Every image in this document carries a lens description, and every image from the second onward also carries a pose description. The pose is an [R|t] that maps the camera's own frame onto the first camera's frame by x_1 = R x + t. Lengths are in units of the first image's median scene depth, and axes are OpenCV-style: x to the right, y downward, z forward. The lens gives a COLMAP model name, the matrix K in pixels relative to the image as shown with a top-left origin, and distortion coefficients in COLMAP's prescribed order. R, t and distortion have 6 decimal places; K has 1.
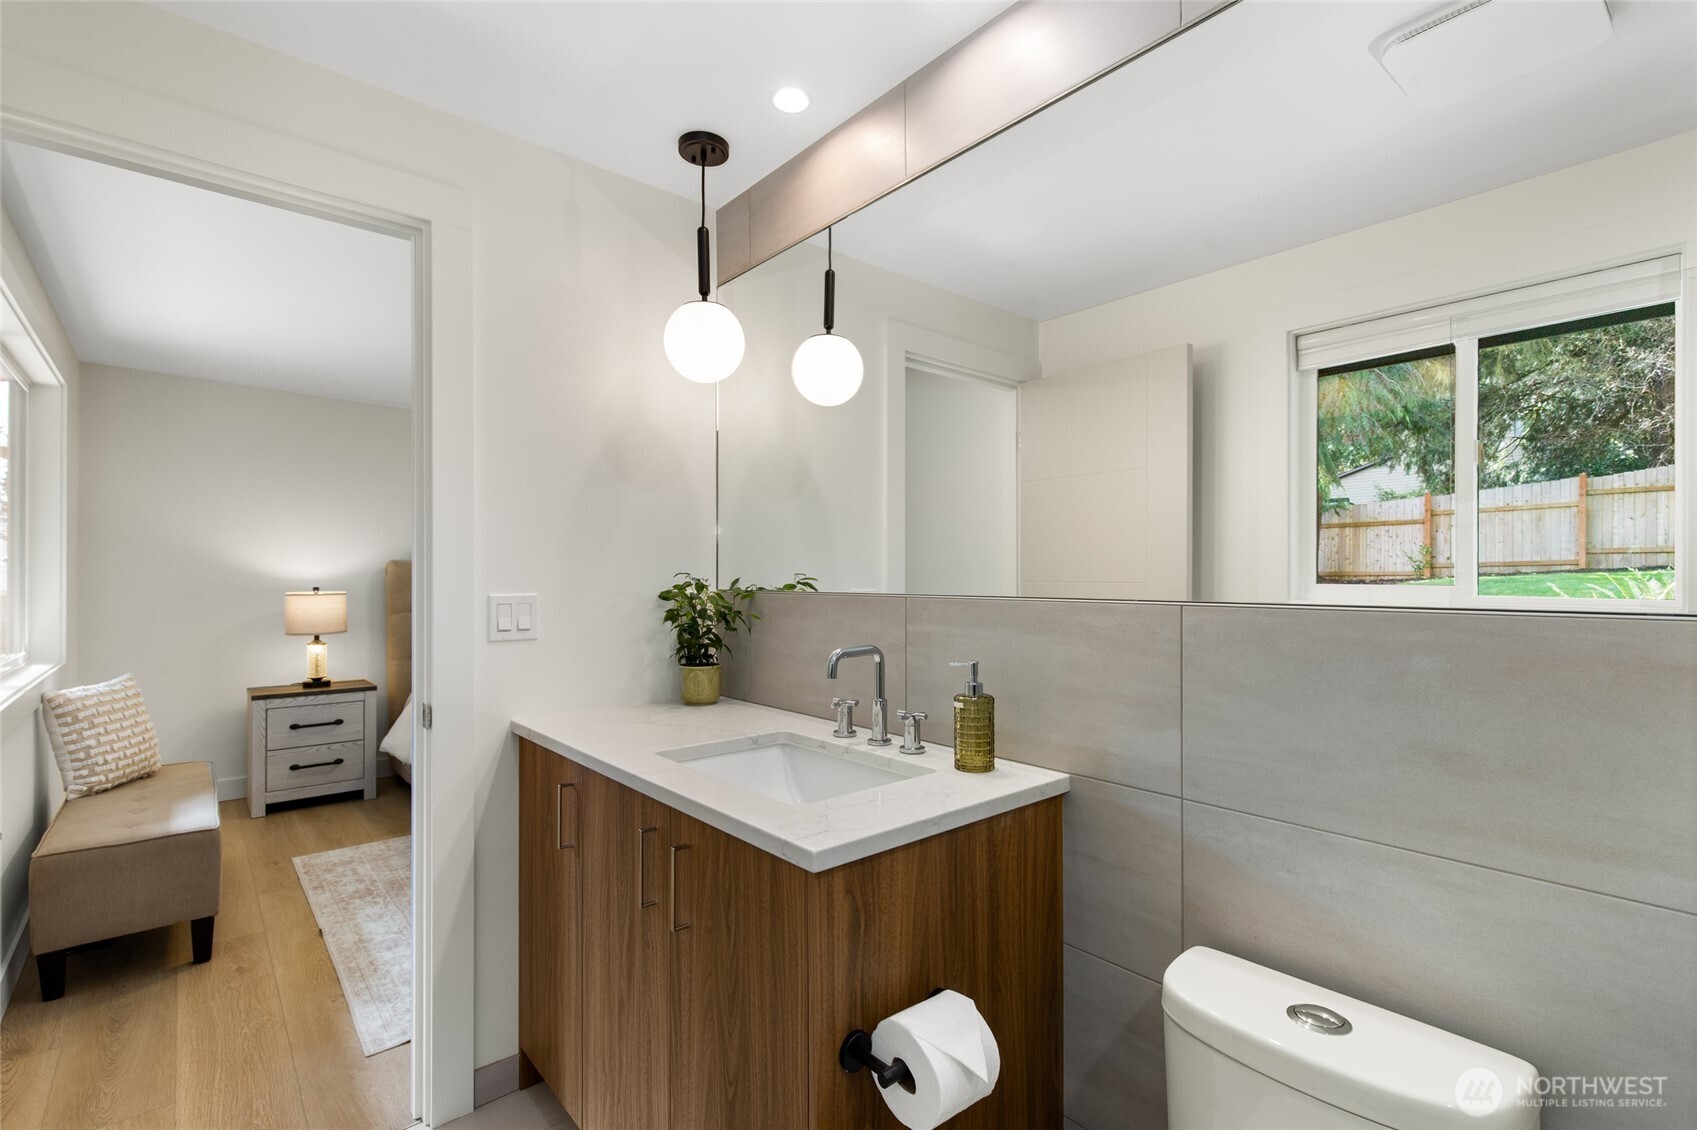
lens RADIAL K [[767.1, 0, 855.9], [0, 767.1, 573.2], [0, 0, 1]] dist [0.010026, -0.002143]
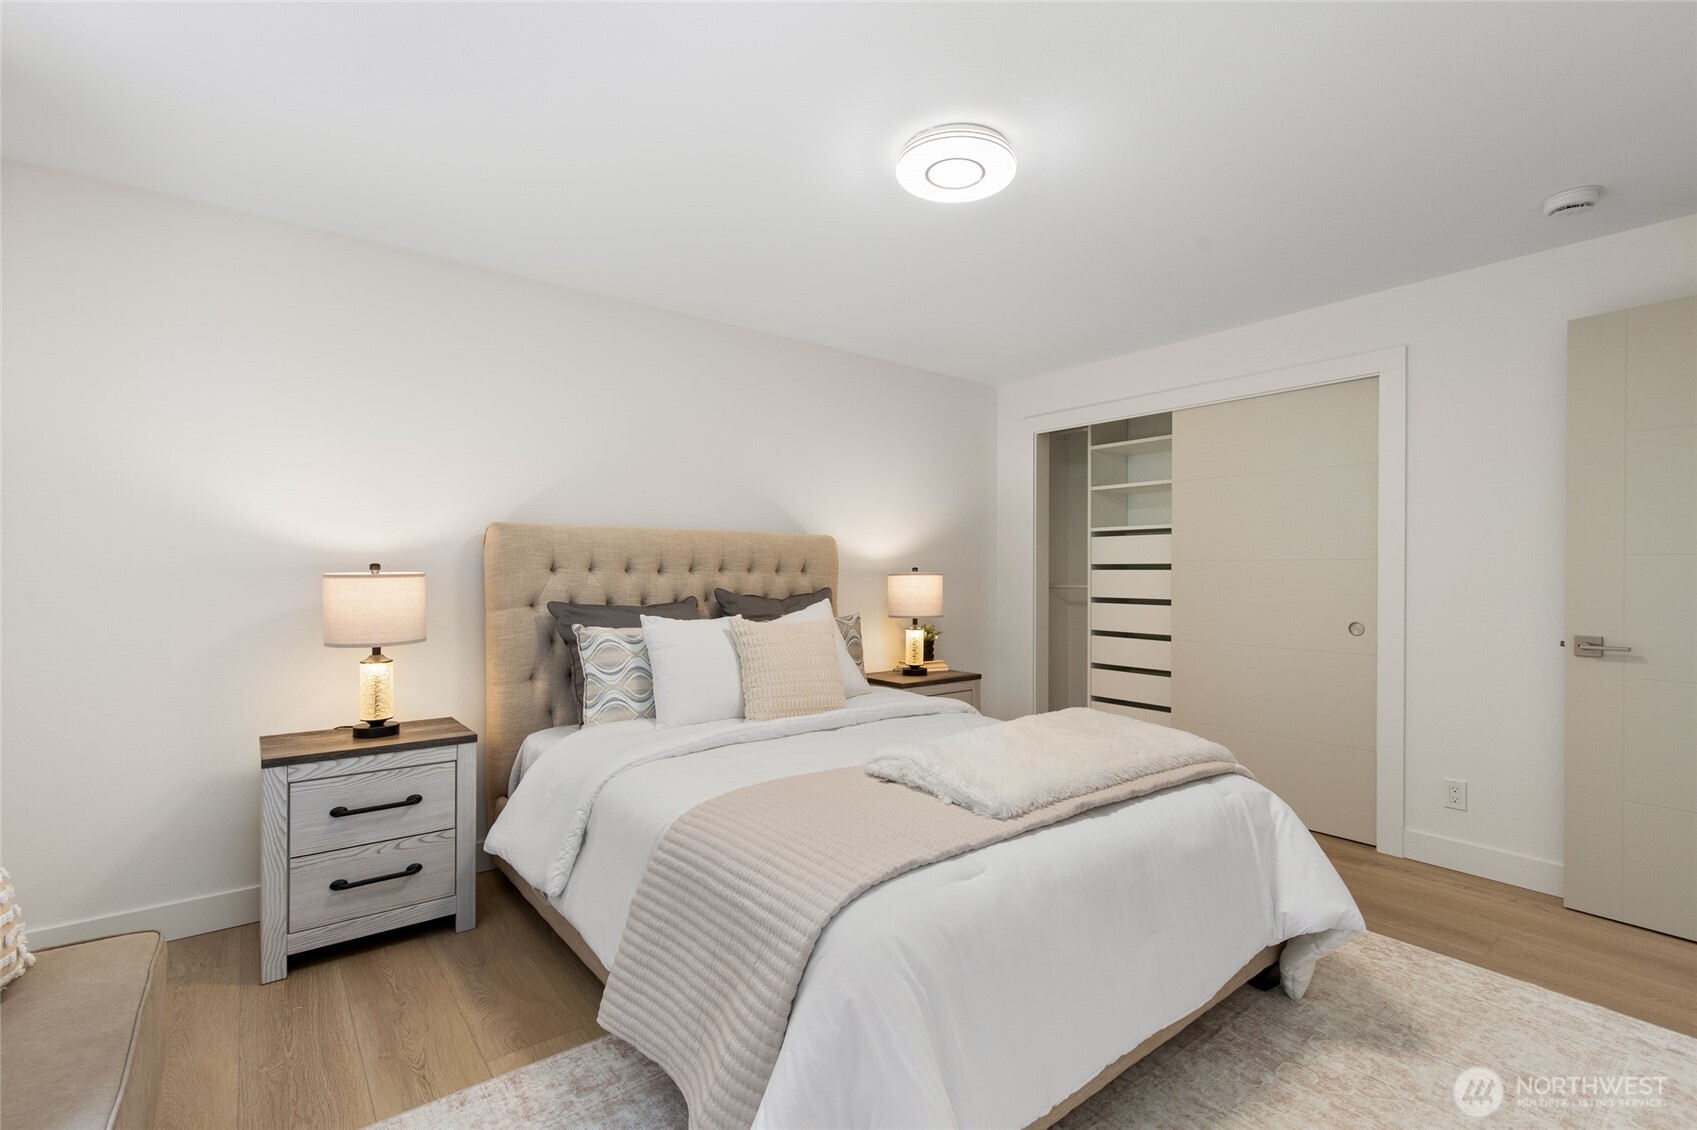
lens RADIAL K [[767.1, 0, 859.4], [0, 767.1, 575.5], [0, 0, 1]] dist [0.010026, -0.002143]
pose [[0.999021, 0.008363, -0.043433, -0.319683], [-0.007754, 0.999869, 0.014179, 0.016463], [0.043546, -0.013829, 0.998956, 0.448810]]
